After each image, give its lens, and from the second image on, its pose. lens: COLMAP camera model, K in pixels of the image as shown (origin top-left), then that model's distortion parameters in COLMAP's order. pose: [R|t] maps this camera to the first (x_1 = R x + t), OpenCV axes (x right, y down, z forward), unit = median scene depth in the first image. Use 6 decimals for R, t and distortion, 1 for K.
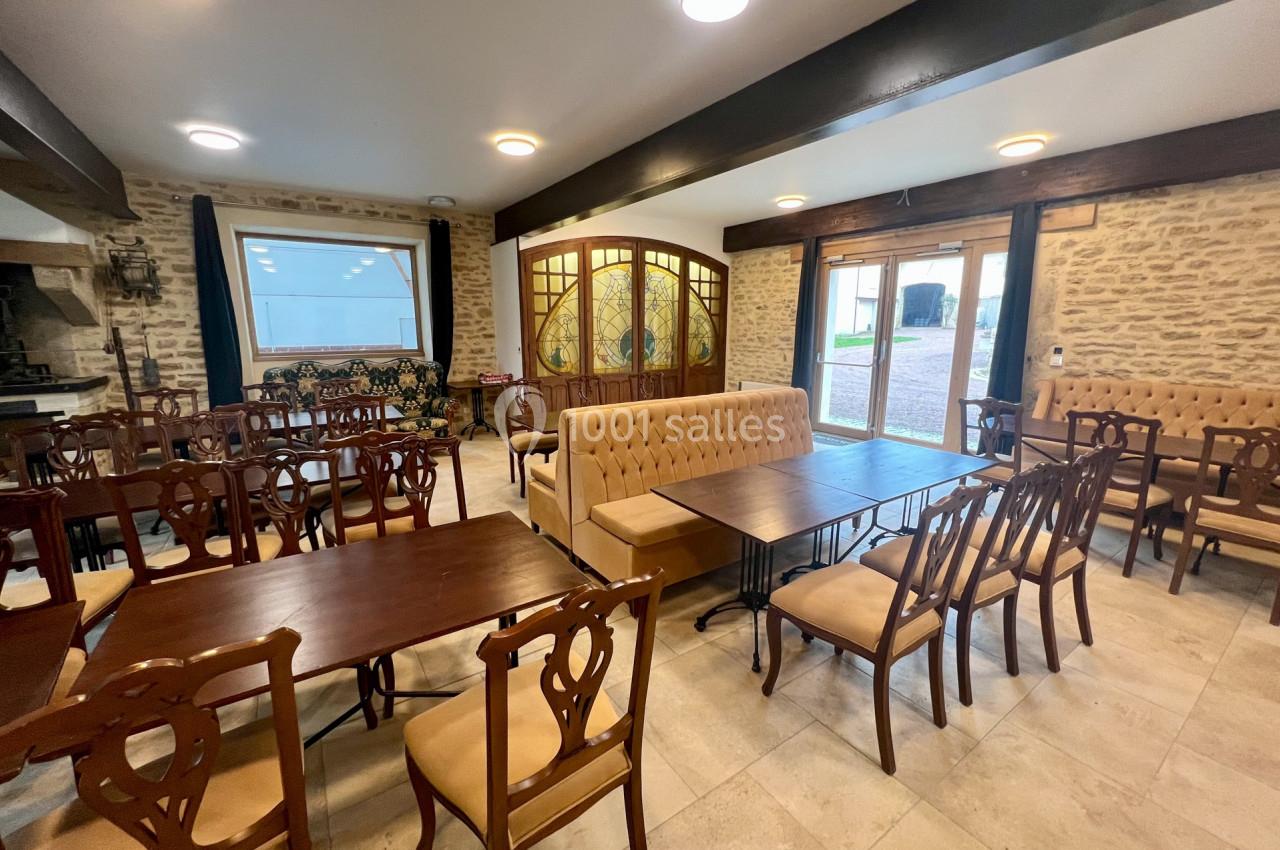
lens RADIAL K [[518.4, 0, 640.0], [0, 518.4, 425.0], [0, 0, 1]] dist [-0.000882, -0.000042]
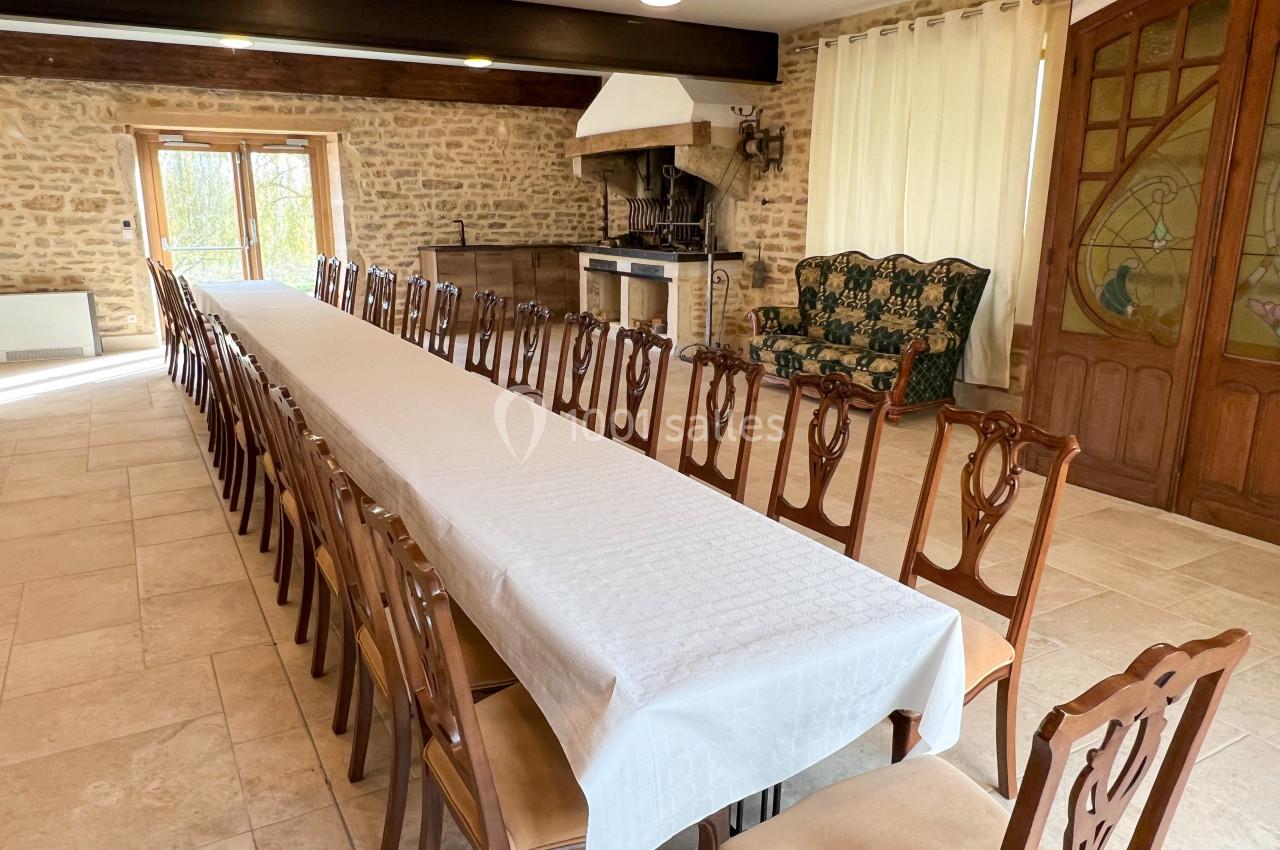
lens RADIAL K [[877.6, 0, 640.0], [0, 877.6, 425.0], [0, 0, 1]] dist [0.005343, -0.004553]
pose [[-0.064178, 0.250846, -0.965897, 0.654742], [-0.195277, 0.946024, 0.258660, -0.169035], [0.978646, 0.205218, -0.011730, 0.849070]]
